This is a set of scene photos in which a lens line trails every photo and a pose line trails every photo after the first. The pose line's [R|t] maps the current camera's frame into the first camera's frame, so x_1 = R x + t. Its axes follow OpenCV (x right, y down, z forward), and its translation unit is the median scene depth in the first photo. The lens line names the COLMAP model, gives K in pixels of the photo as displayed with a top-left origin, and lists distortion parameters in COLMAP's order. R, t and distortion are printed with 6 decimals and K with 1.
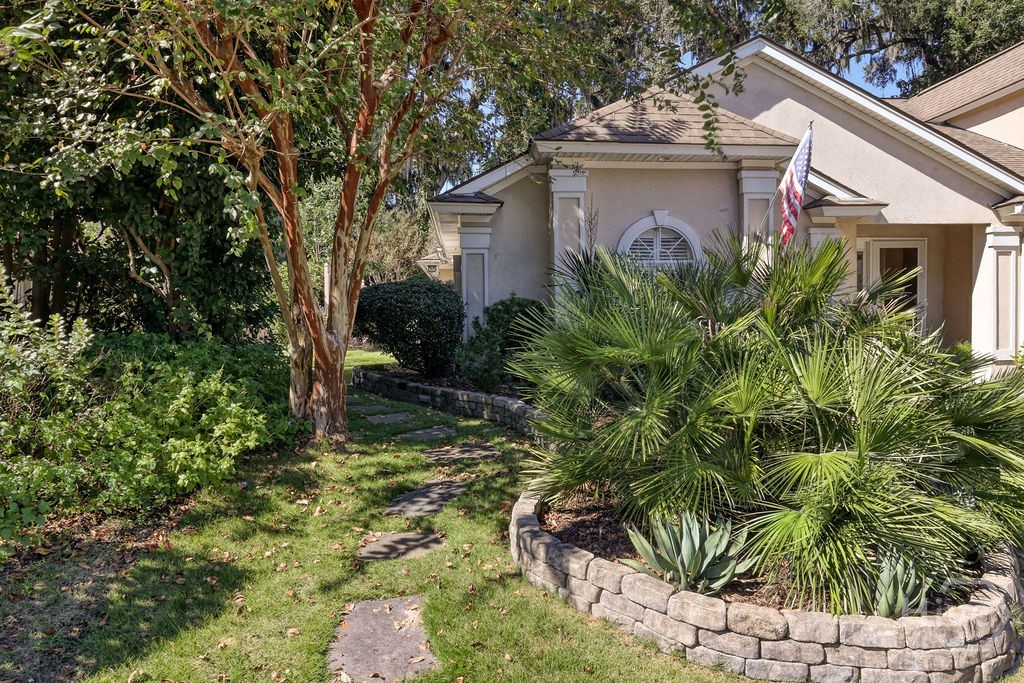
lens RADIAL K [[706.2, 0, 521.5], [0, 706.2, 341.2], [0, 0, 1]] dist [-0.009355, -0.001298]
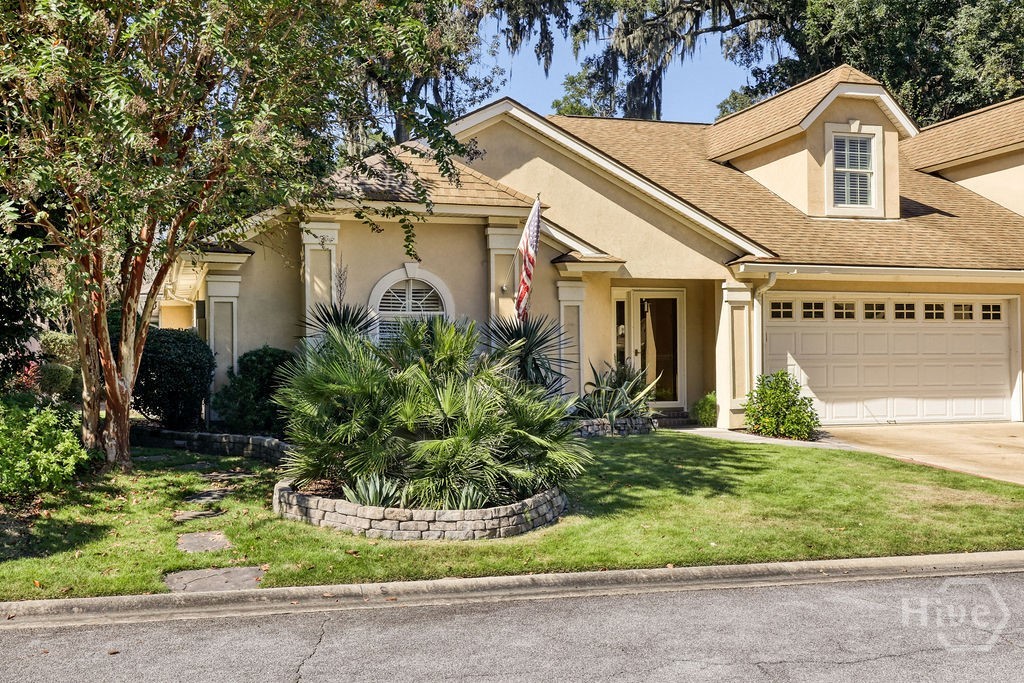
lens RADIAL K [[1107.2, 0, 512.0], [0, 1107.2, 341.5], [0, 0, 1]] dist [-0.004920, -0.000103]
pose [[0.974509, 0.007715, 0.224217, -0.021018], [0.004948, 0.998426, -0.055861, 0.019528], [-0.224295, 0.055546, 0.972937, -0.617510]]
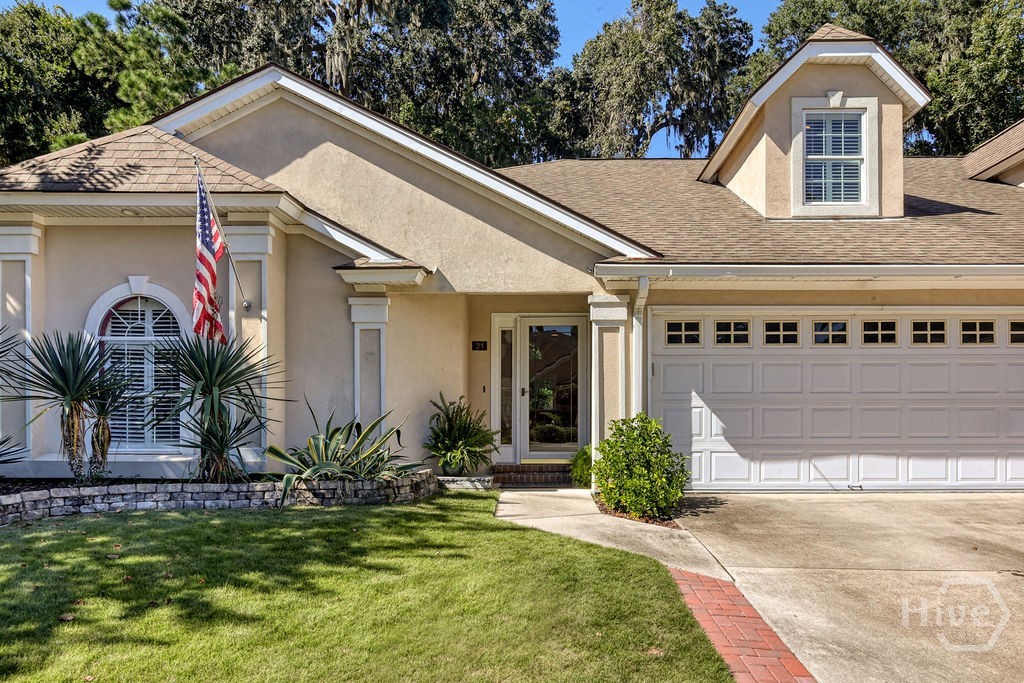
lens RADIAL K [[731.8, 0, 533.9], [0, 731.8, 407.1], [0, 0, 1]] dist [-0.002462, -0.005141]
pose [[0.996810, 0.008196, -0.079383, 0.760769], [-0.011457, 0.999105, -0.040720, -0.004544], [0.078979, 0.041499, 0.996012, 0.208758]]
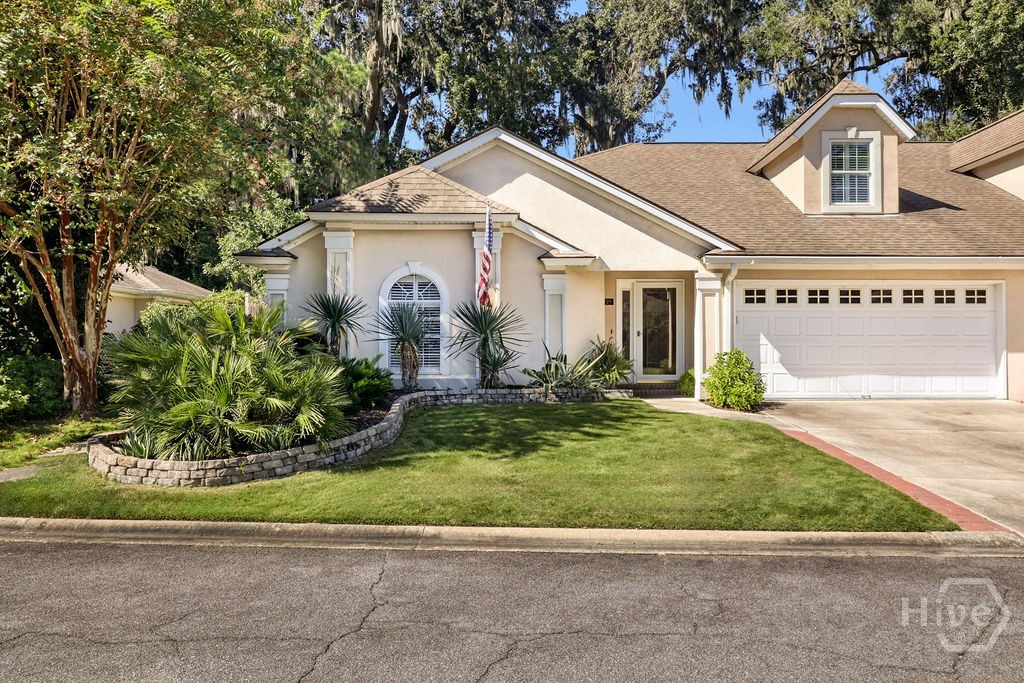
lens RADIAL K [[810.7, 0, 511.8], [0, 810.7, 331.2], [0, 0, 1]] dist [-0.024082, 0.015620]
pose [[0.996946, 0.008618, -0.077618, 0.517313], [-0.012562, 0.998647, -0.050469, 0.015772], [0.077078, 0.051290, 0.995705, -0.483780]]
